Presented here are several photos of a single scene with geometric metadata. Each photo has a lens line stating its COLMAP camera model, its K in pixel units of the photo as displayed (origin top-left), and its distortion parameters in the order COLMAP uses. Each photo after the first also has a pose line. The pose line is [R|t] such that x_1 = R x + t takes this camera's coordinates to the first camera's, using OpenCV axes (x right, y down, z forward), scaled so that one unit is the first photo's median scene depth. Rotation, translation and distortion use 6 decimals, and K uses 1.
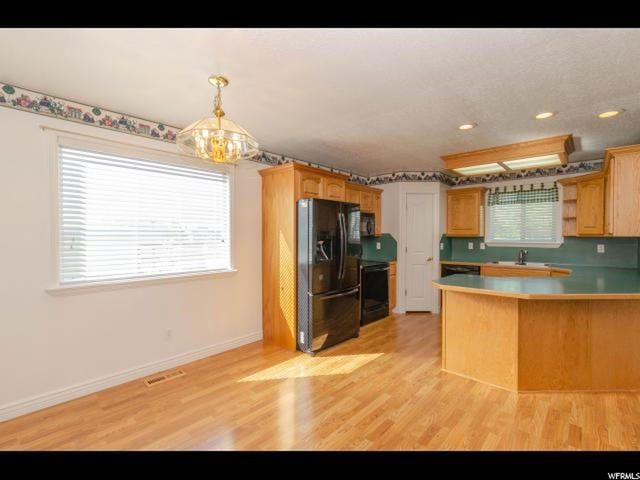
lens RADIAL K [[298.5, 0, 320.0], [0, 298.5, 240.0], [0, 0, 1]] dist [0.011472, -0.000590]
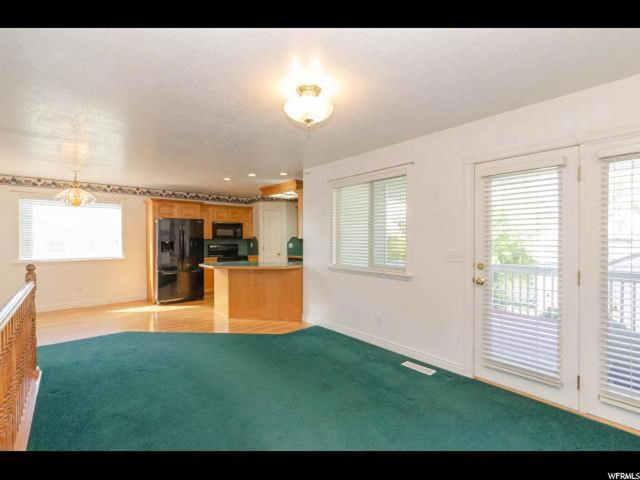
lens RADIAL K [[298.5, 0, 320.0], [0, 298.5, 240.0], [0, 0, 1]] dist [0.011472, -0.000590]
pose [[0.991779, -0.001003, -0.127957, 0.794695], [0.000144, 0.999977, -0.006719, 0.004401], [0.127961, 0.006646, 0.991757, -0.453417]]
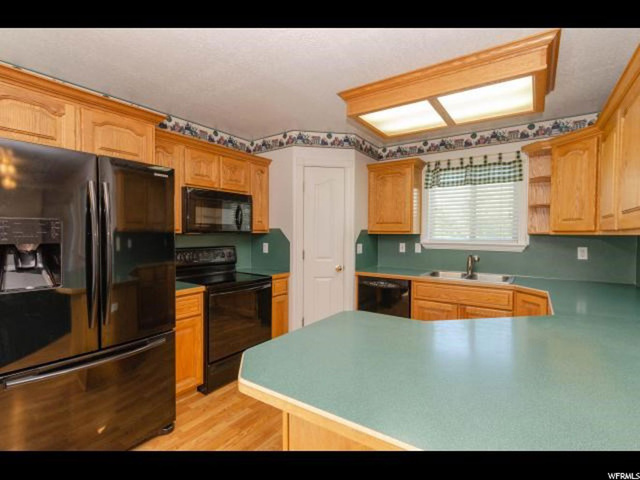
lens RADIAL K [[310.9, 0, 320.0], [0, 310.9, 240.0], [0, 0, 1]] dist [0.004203, 0.000622]
pose [[0.991316, 0.002145, 0.131483, 0.248991], [-0.003272, 0.999960, 0.008359, -0.003779], [-0.131459, -0.008717, 0.991283, 0.358378]]
